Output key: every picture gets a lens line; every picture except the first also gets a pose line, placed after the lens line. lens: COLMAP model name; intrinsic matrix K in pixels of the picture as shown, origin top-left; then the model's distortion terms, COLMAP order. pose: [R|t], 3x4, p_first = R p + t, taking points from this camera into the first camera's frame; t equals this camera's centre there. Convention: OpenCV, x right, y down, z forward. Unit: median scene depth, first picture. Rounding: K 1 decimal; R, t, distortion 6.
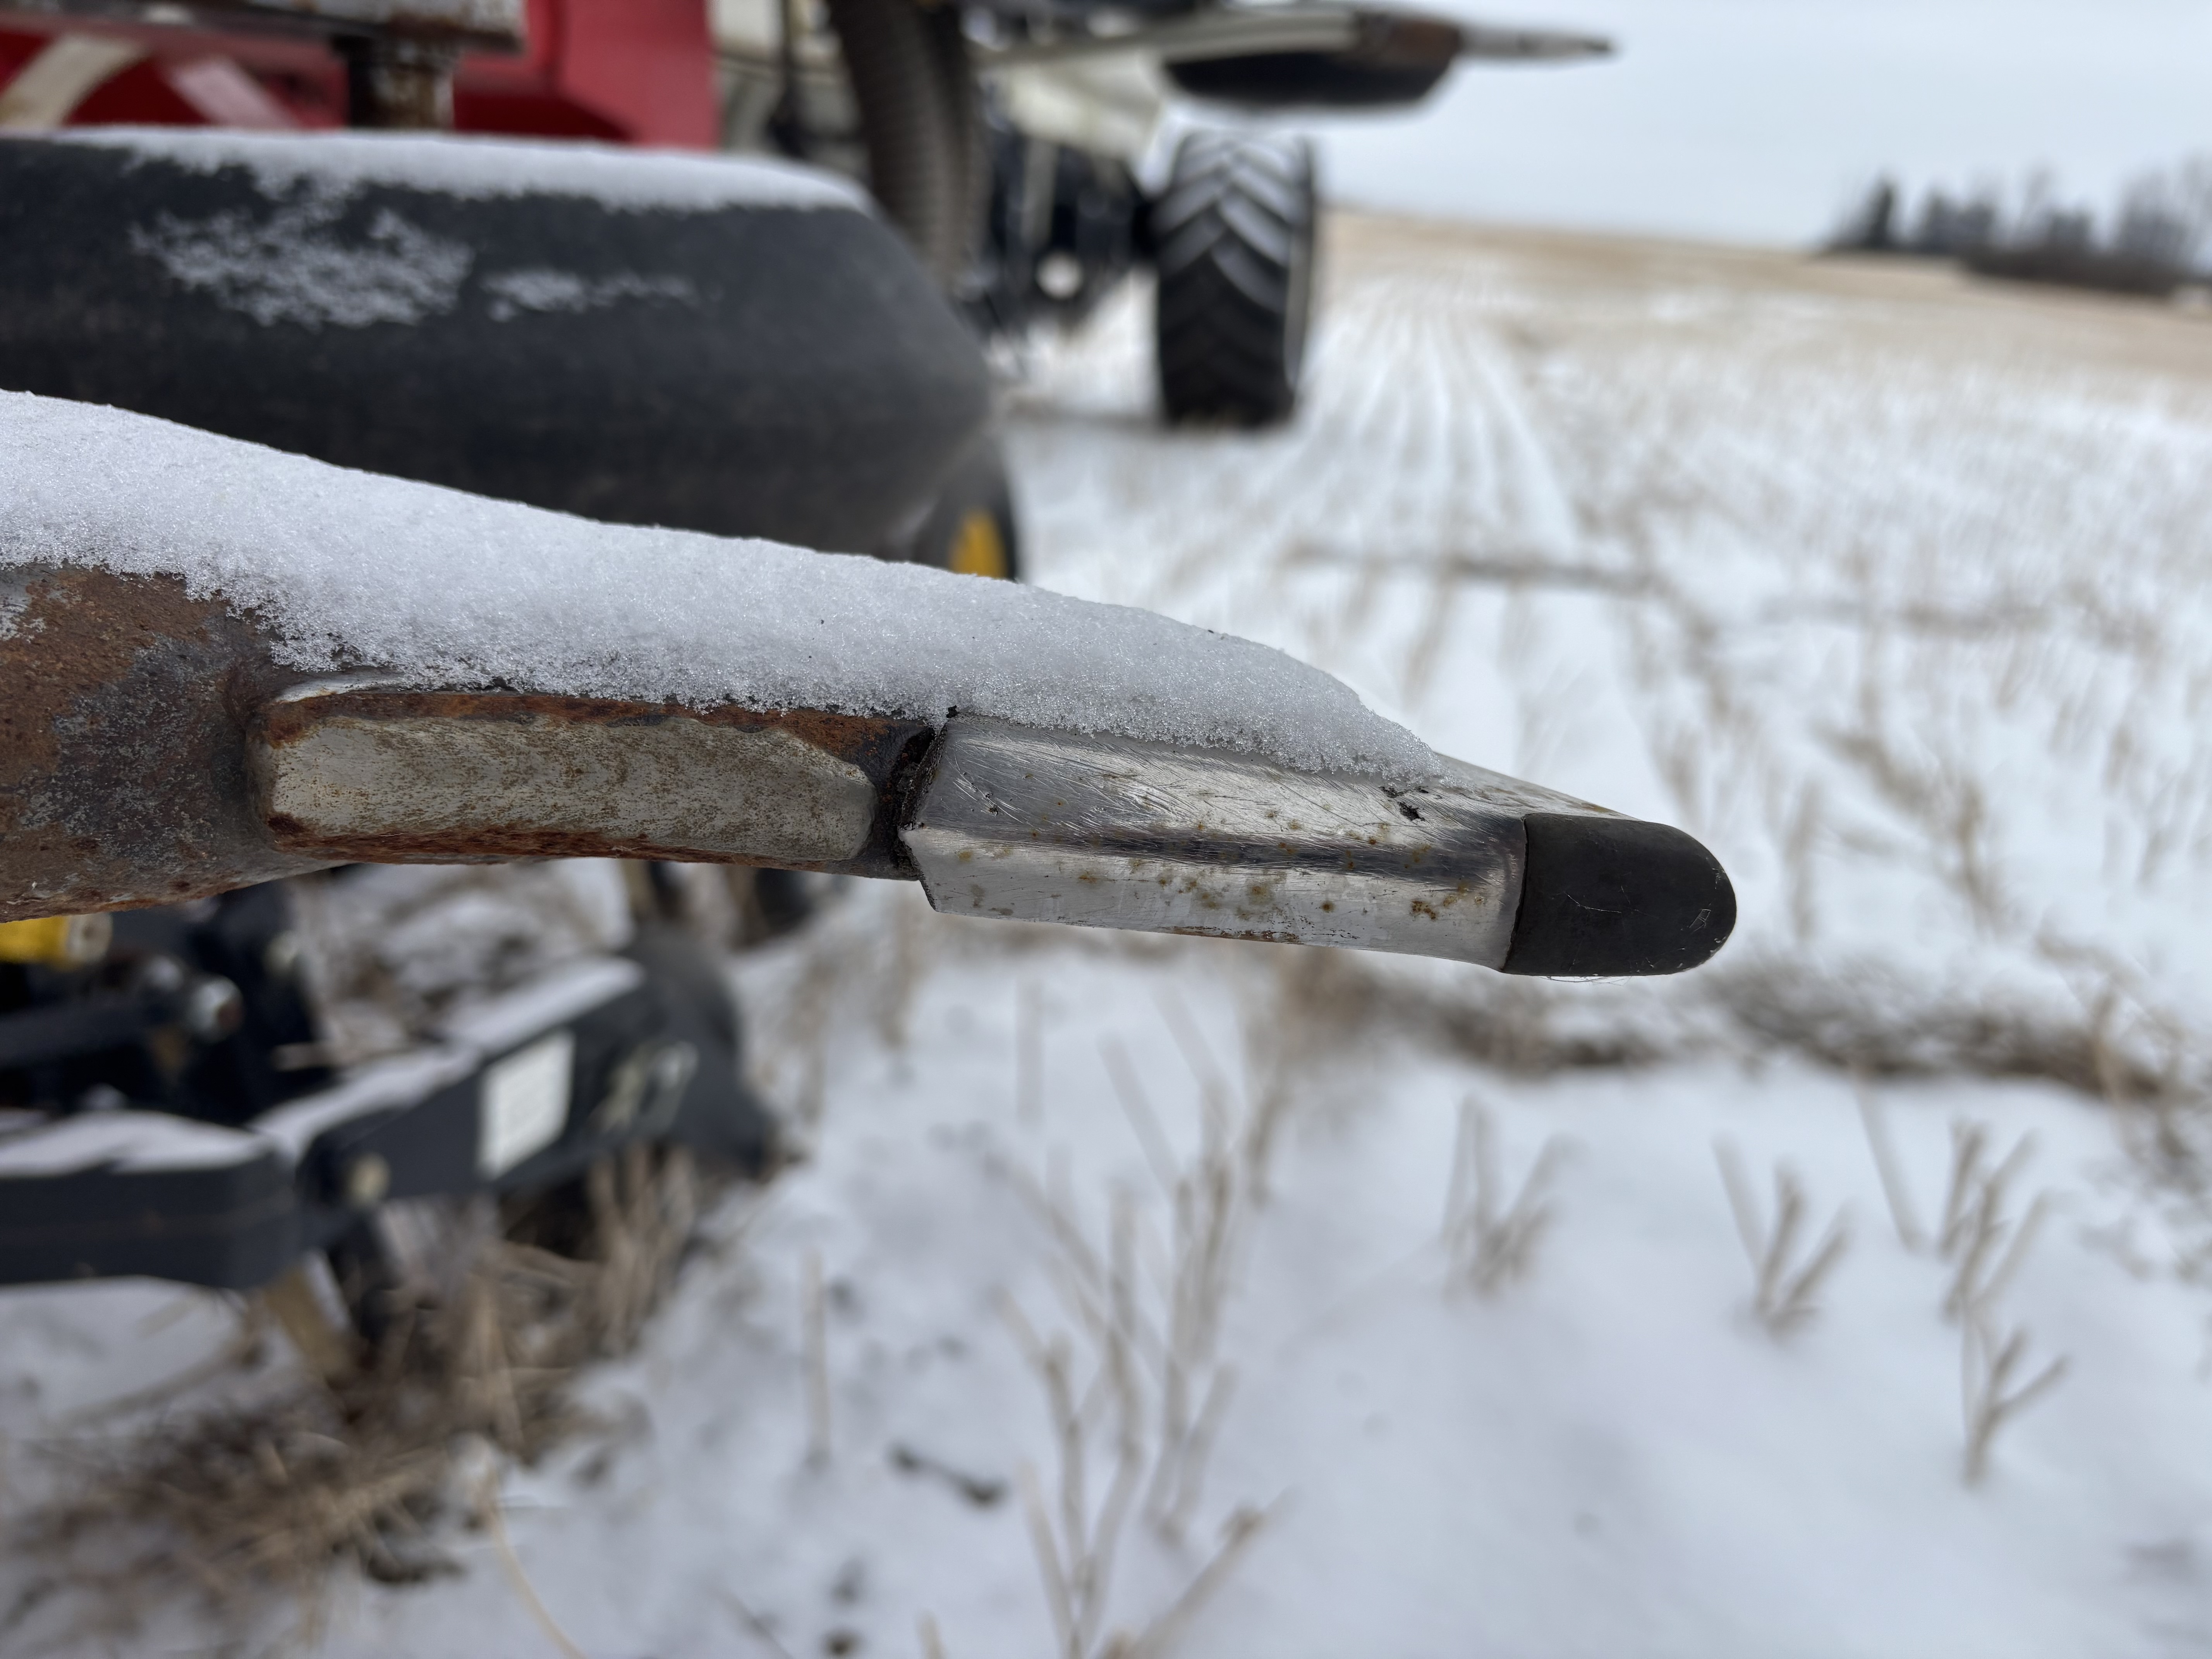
lens RADIAL K [[1665.7, 0, 1094.0], [0, 1665.7, 830.1], [0, 0, 1]] dist [0.050300, -0.044112]
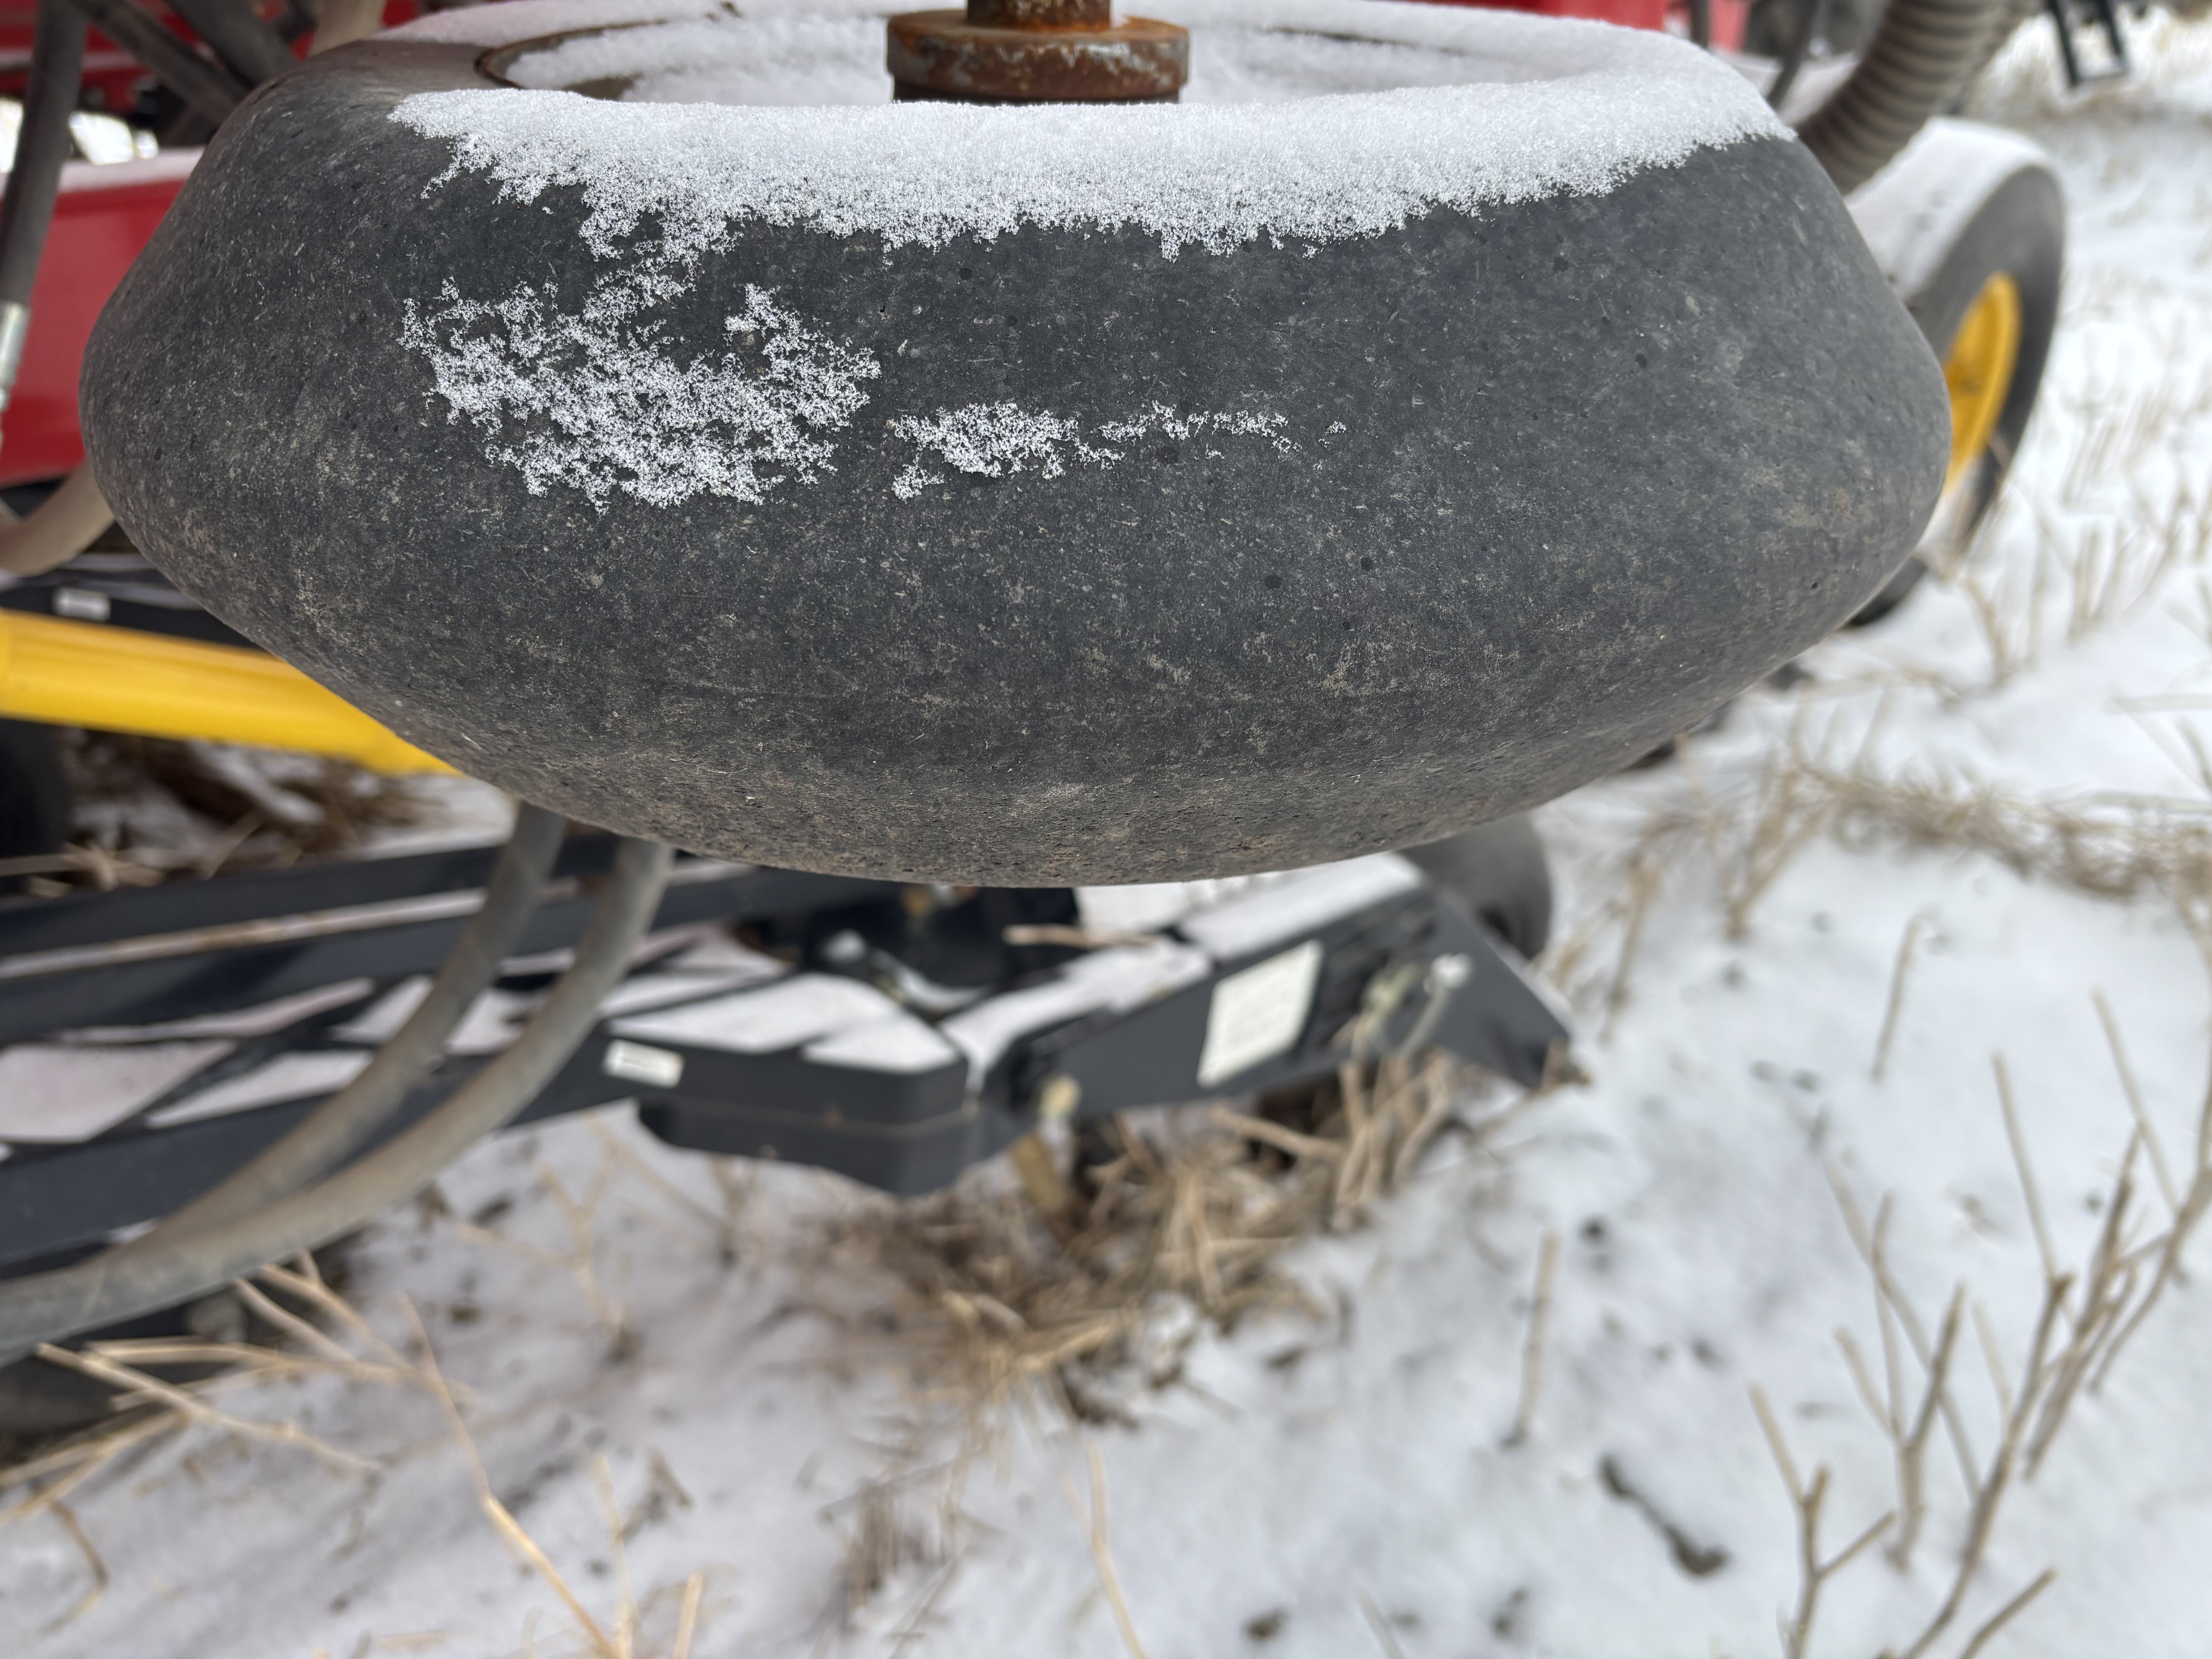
lens RADIAL K [[1665.7, 0, 1107.9], [0, 1665.7, 816.9], [0, 0, 1]] dist [0.050300, -0.044112]
pose [[0.854856, 0.223096, -0.468455, -0.006271], [-0.147132, 0.970012, 0.193465, -0.094401], [0.497568, -0.096460, 0.862045, 0.165216]]
